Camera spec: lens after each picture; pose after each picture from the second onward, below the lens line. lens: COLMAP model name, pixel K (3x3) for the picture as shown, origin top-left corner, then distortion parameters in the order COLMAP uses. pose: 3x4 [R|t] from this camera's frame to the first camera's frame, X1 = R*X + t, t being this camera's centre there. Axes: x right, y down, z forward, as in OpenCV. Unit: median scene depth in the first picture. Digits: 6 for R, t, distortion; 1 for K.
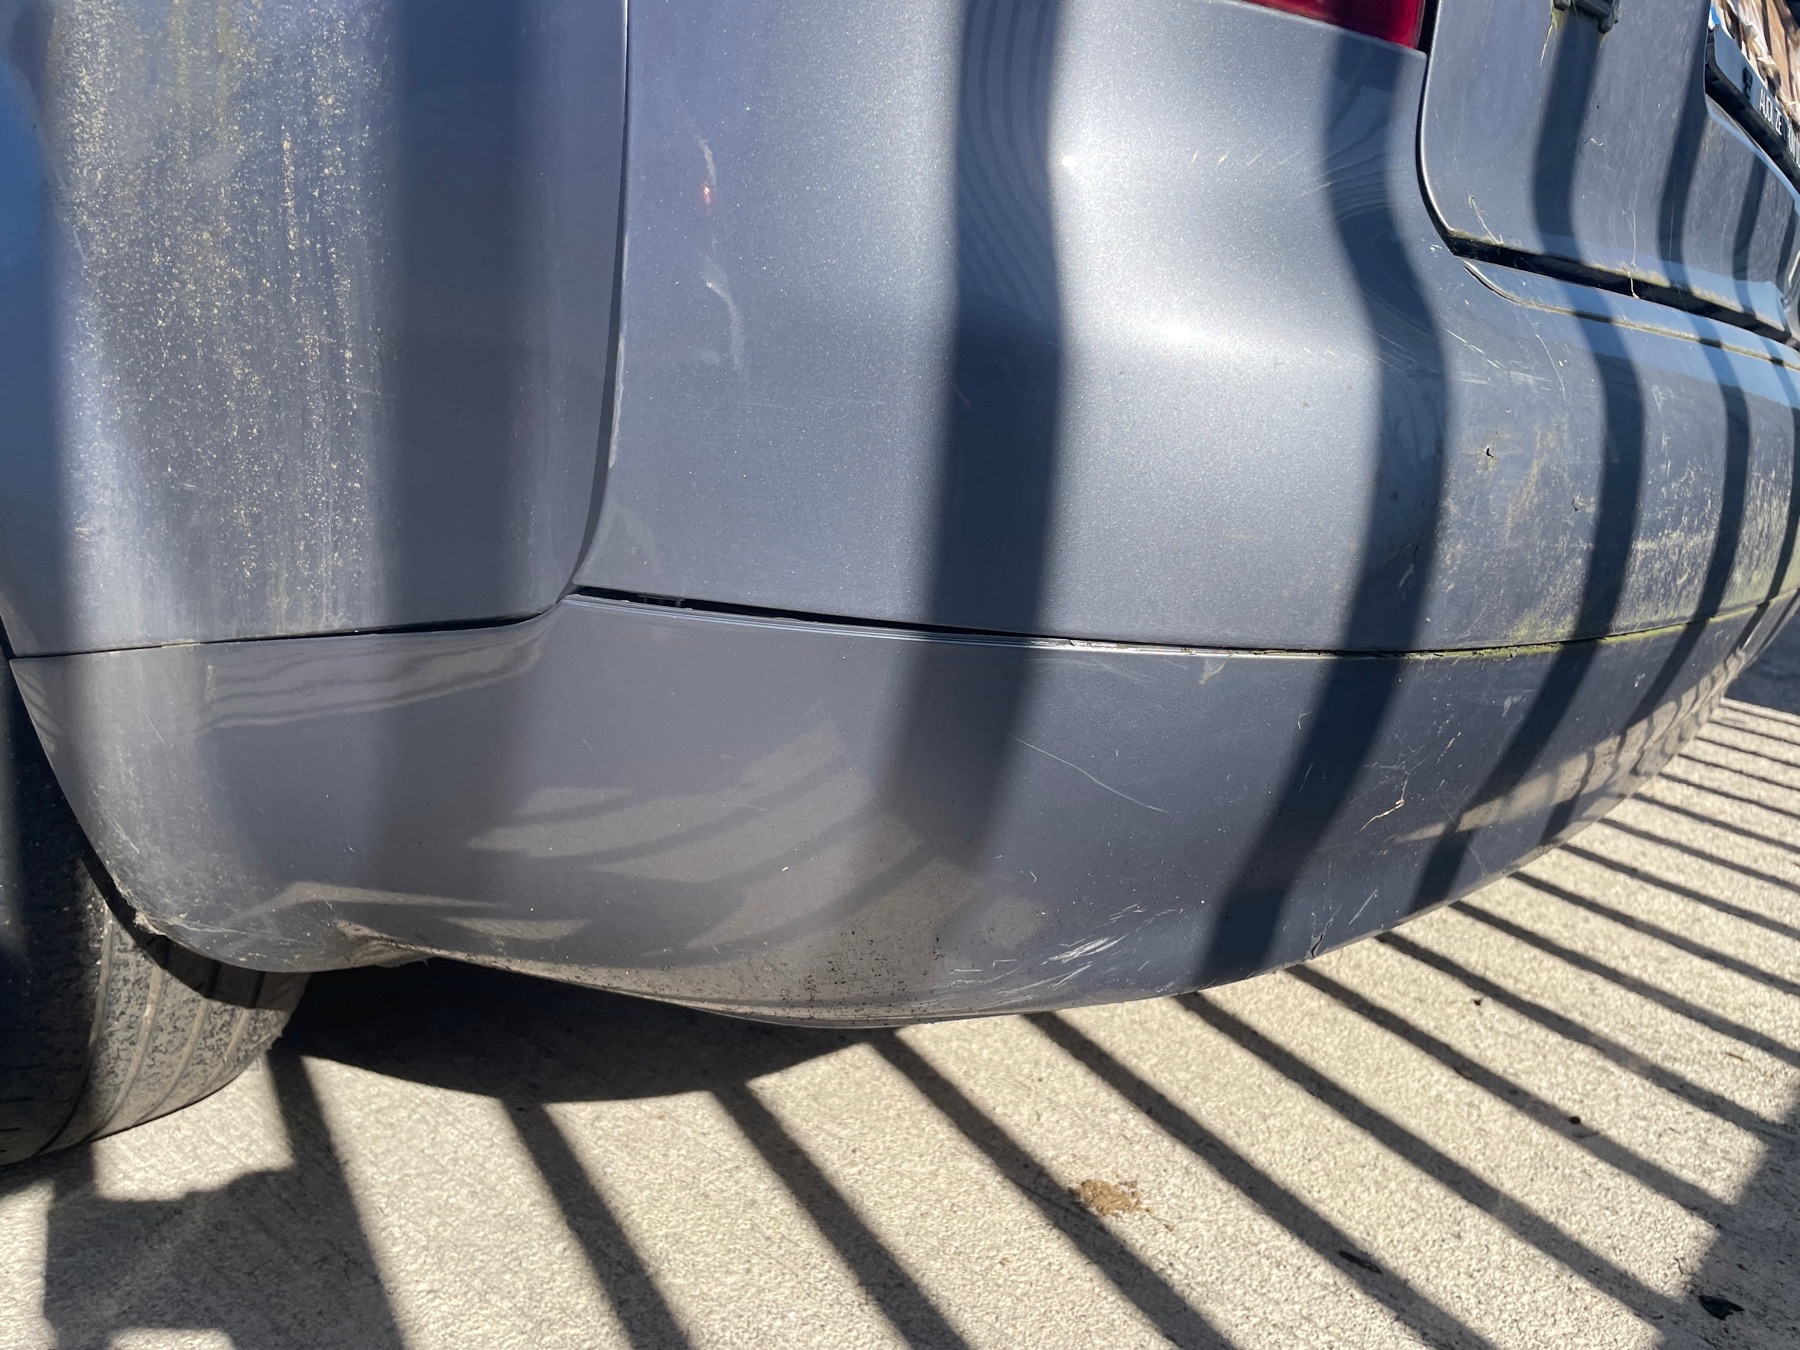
lens RADIAL K [[1370.1, 0, 895.5], [0, 1370.1, 689.7], [0, 0, 1]] dist [0.075872, -0.101436]
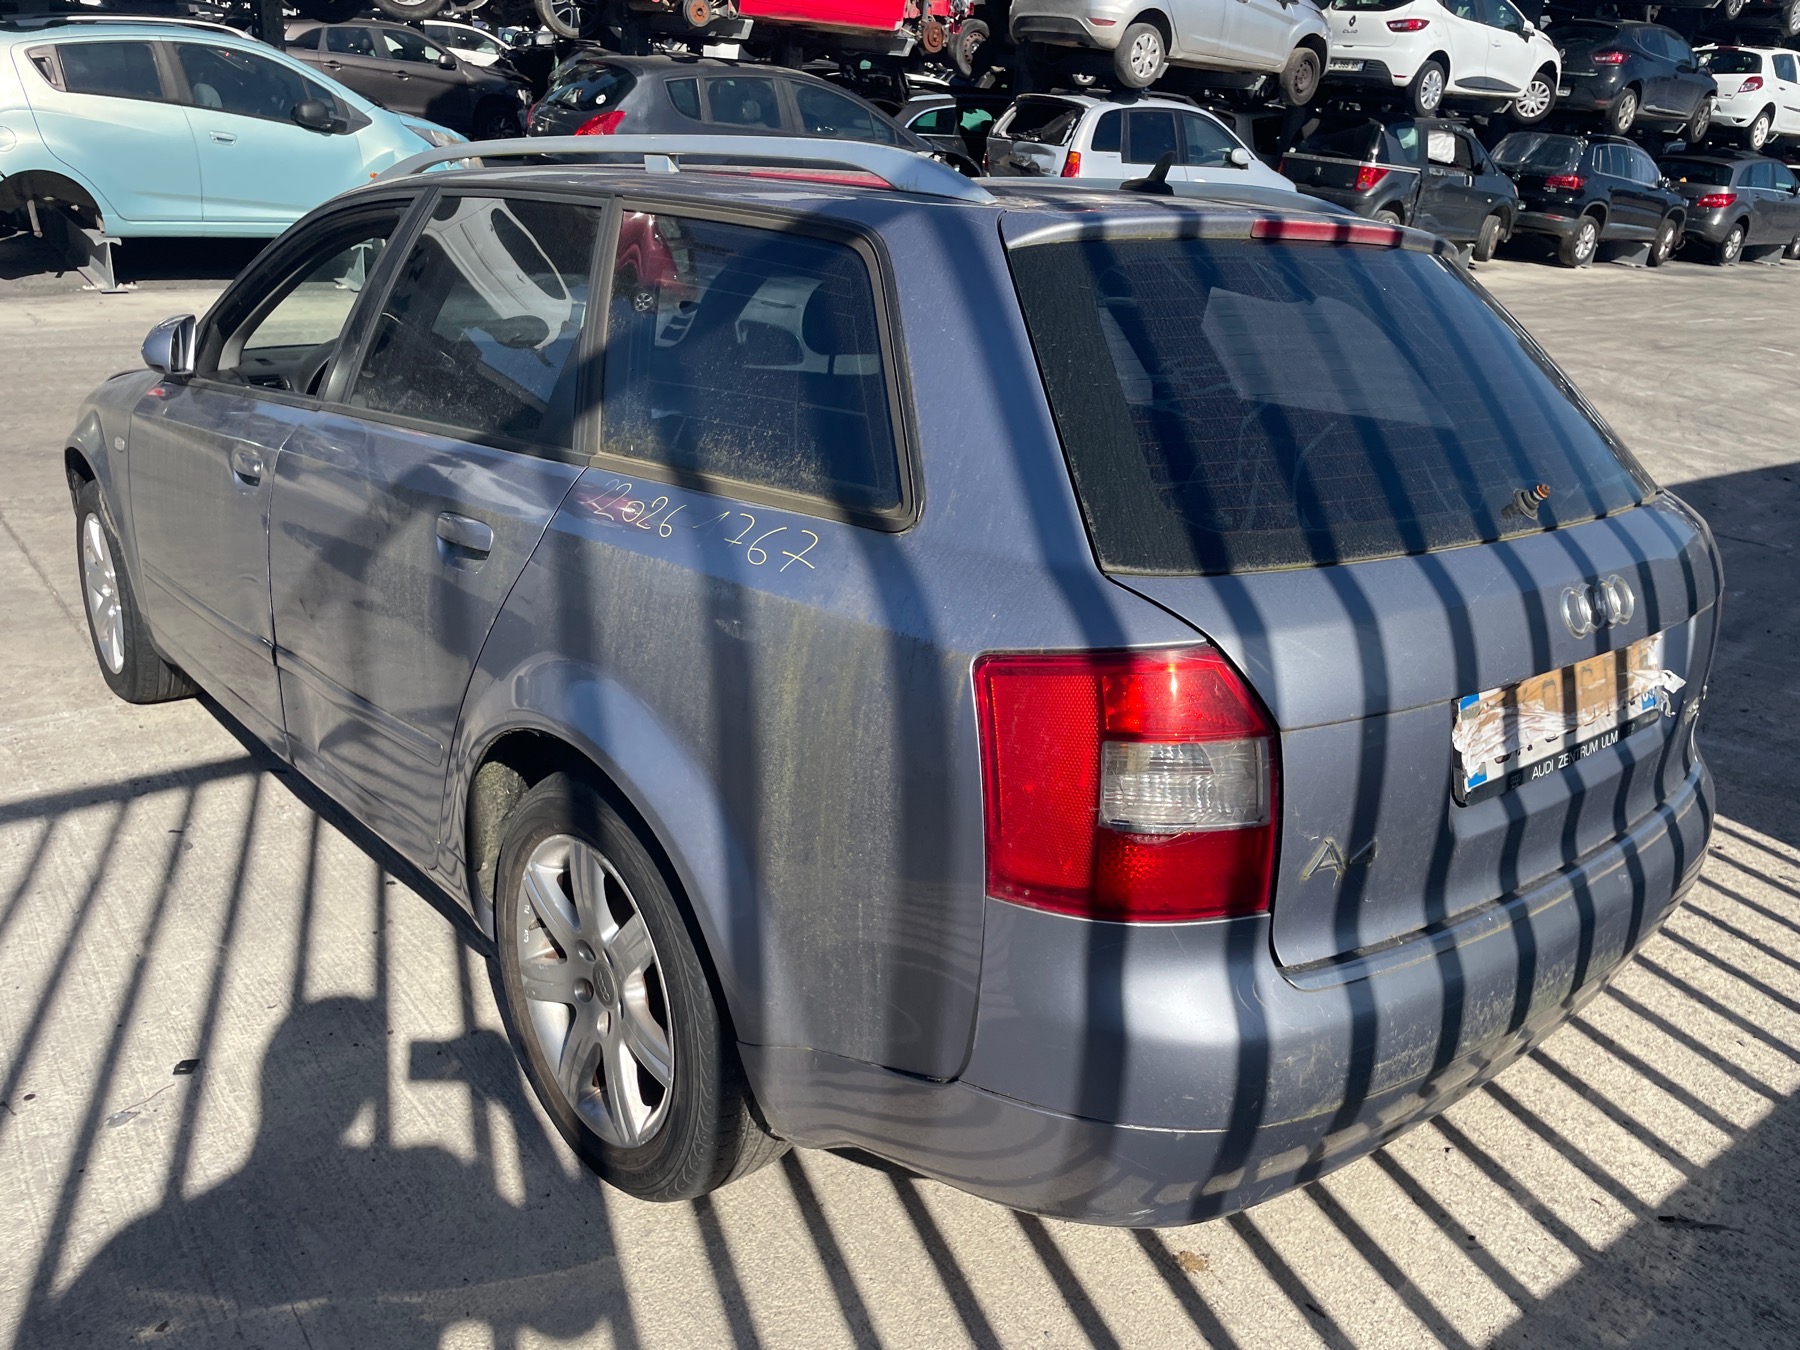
lens RADIAL K [[1370.1, 0, 894.0], [0, 1370.1, 663.4], [0, 0, 1]] dist [0.075872, -0.101436]
pose [[0.981779, 0.028895, -0.187816, 0.077528], [-0.016828, 0.997709, 0.065528, -0.579799], [0.189279, -0.061174, 0.980016, -0.925692]]
